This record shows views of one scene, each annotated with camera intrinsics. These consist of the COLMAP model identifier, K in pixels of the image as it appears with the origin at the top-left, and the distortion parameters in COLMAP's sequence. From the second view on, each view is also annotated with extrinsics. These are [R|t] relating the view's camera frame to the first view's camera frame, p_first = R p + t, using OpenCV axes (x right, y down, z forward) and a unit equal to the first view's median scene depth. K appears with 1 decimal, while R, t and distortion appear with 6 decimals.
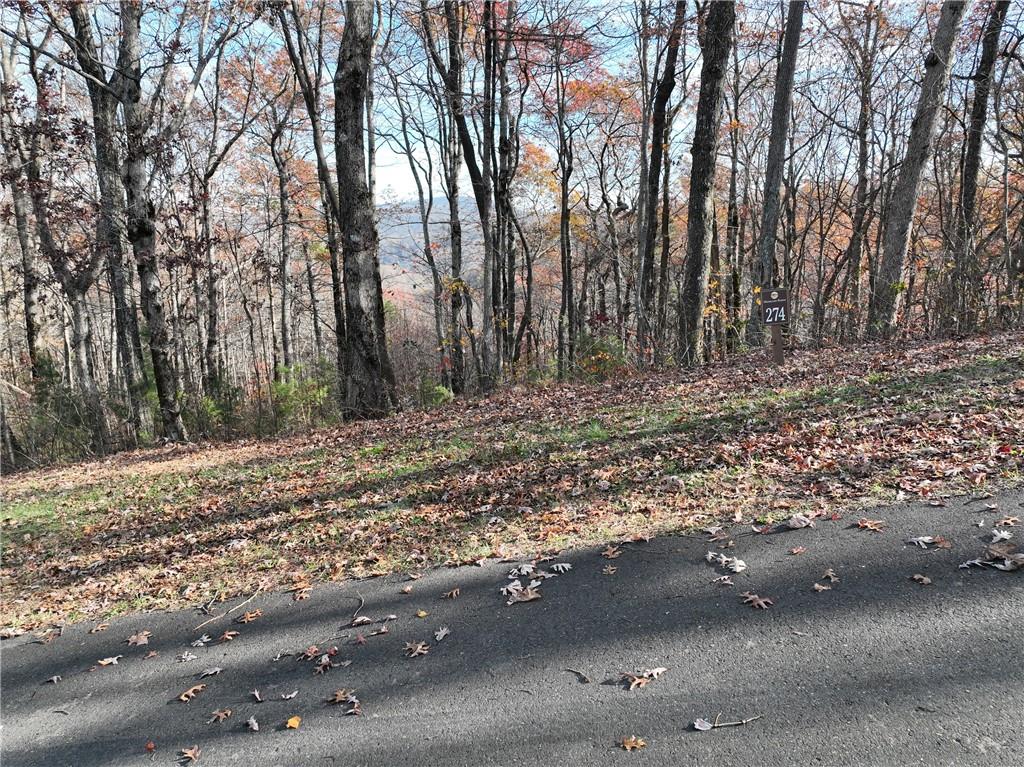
lens RADIAL K [[721.5, 0, 514.6], [0, 721.5, 379.4], [0, 0, 1]] dist [0.001387, 0.014536]
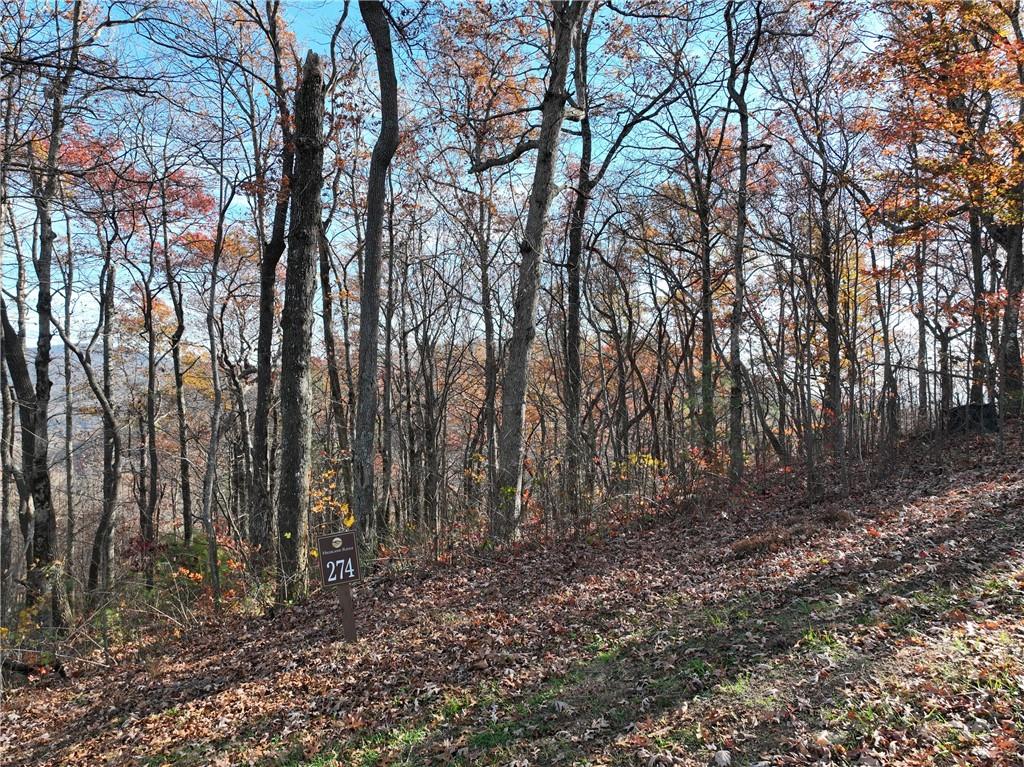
lens RADIAL K [[721.5, 0, 513.7], [0, 721.5, 382.4], [0, 0, 1]] dist [0.001387, 0.014536]
pose [[0.898386, 0.000914, 0.439206, 0.095128], [0.087877, 0.979403, -0.181788, -0.058751], [-0.430326, 0.201912, 0.879802, 0.126434]]
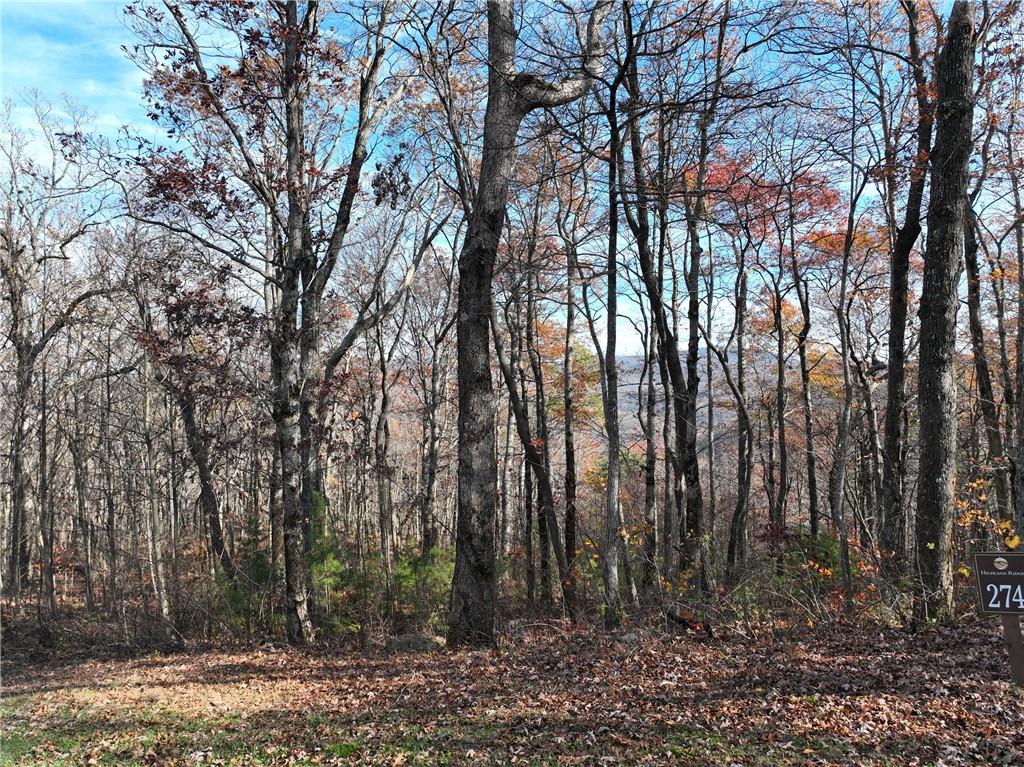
lens RADIAL K [[721.5, 0, 514.9], [0, 721.5, 382.6], [0, 0, 1]] dist [0.001387, 0.014536]
pose [[0.936484, 0.000842, -0.350709, 0.089913], [-0.070671, 0.979936, -0.186360, -0.057073], [0.343515, 0.199308, 0.917755, 0.130756]]
